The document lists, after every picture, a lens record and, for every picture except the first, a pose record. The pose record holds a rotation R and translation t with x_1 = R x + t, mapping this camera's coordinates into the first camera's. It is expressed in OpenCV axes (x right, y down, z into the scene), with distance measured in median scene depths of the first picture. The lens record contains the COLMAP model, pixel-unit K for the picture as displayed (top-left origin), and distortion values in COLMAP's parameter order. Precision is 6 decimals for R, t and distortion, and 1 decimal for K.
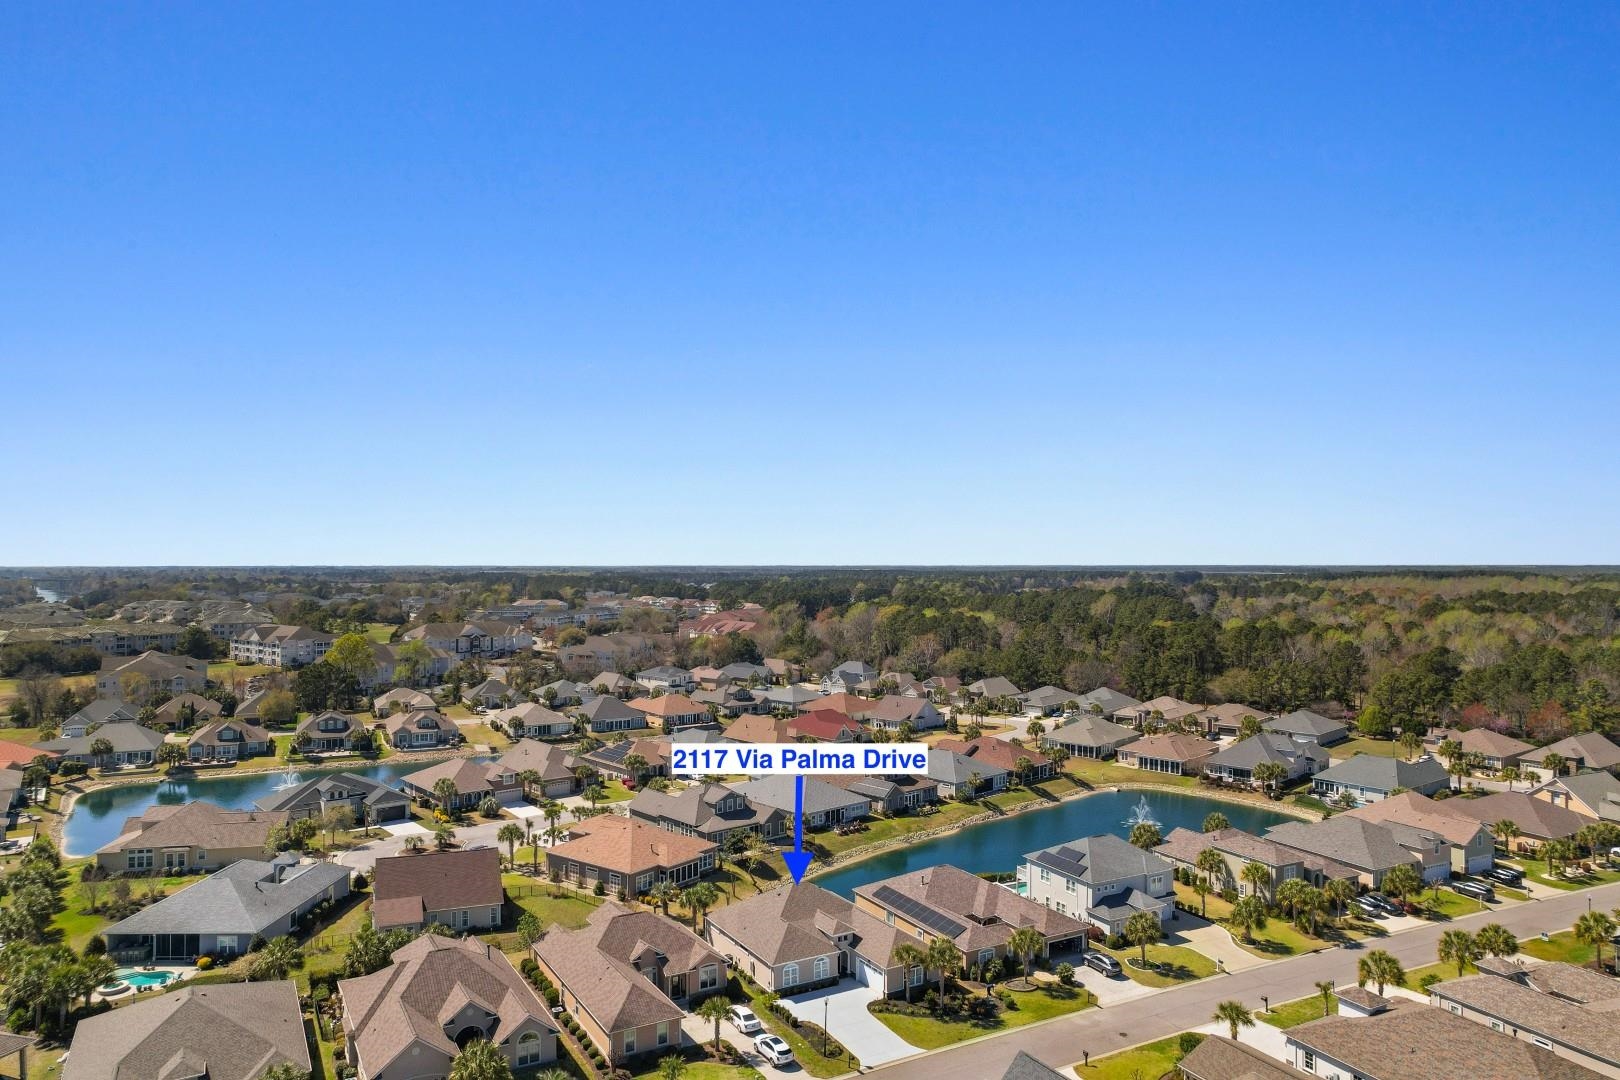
lens RADIAL K [[1058.8, 0, 821.7], [0, 1058.8, 543.5], [0, 0, 1]] dist [-0.069873, 0.062088]
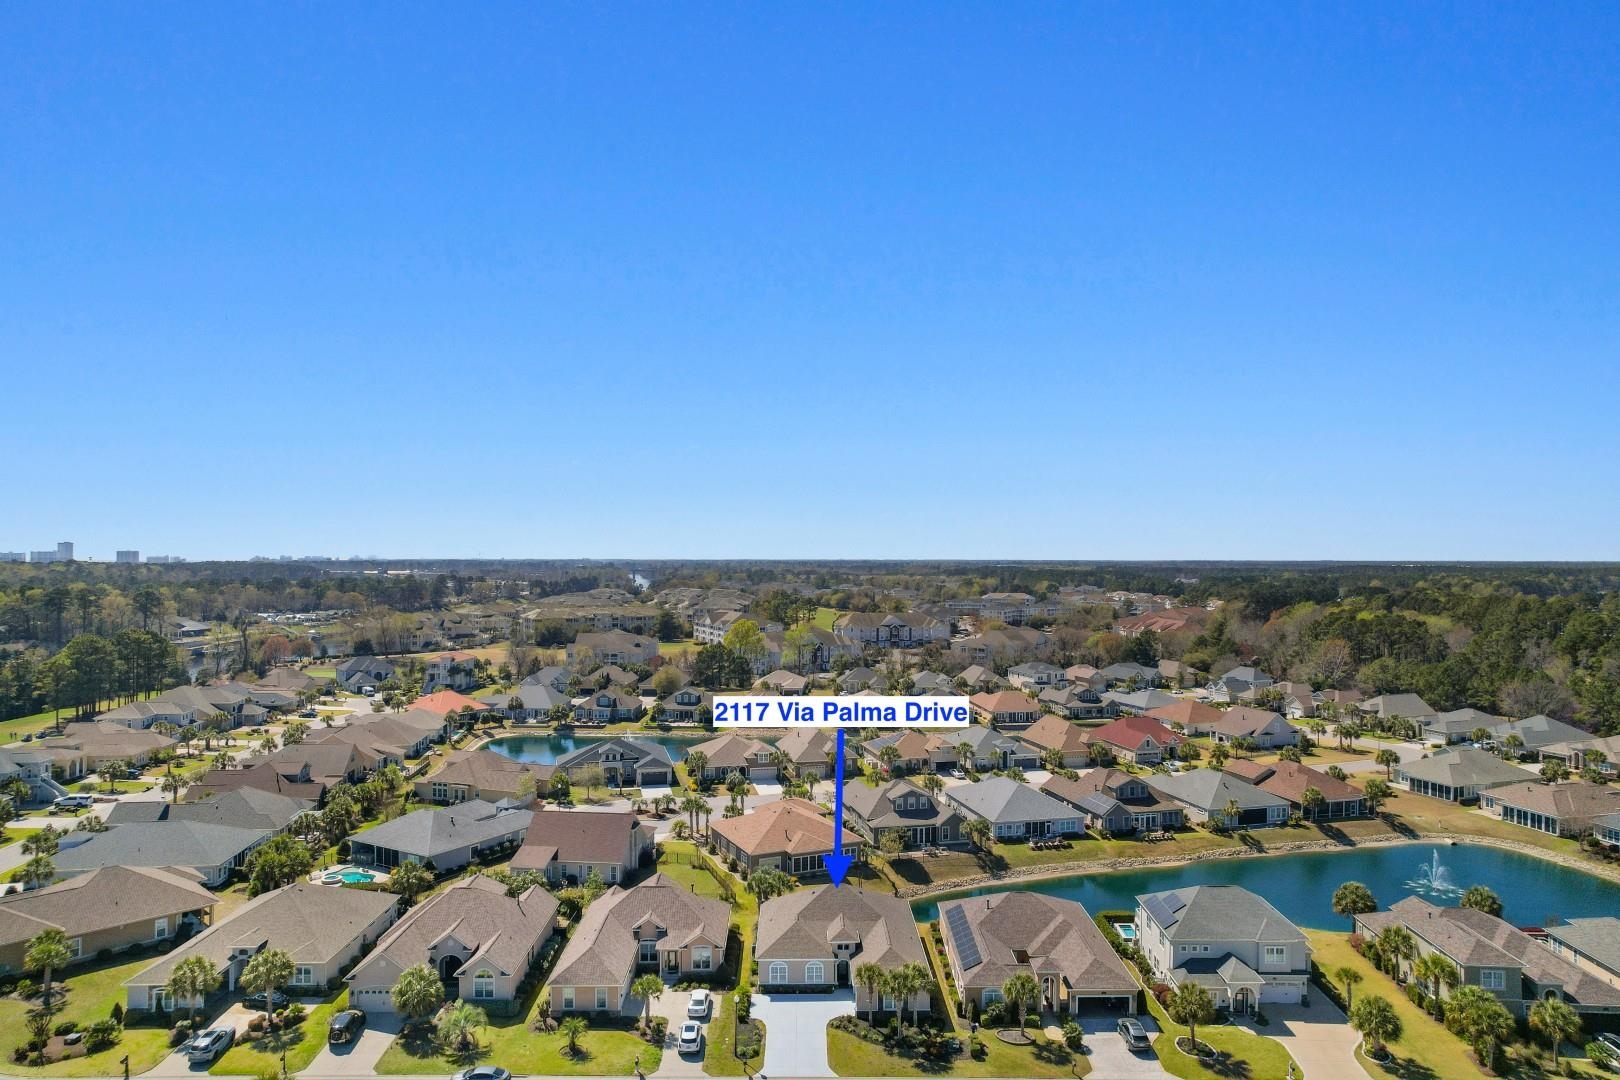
lens RADIAL K [[1058.8, 0, 821.7], [0, 1058.8, 543.5], [0, 0, 1]] dist [-0.069873, 0.062088]
pose [[0.871222, -0.004421, -0.490870, 0.266721], [0.007179, 0.999967, 0.003735, 0.001691], [0.490837, -0.006777, 0.871225, 0.086987]]
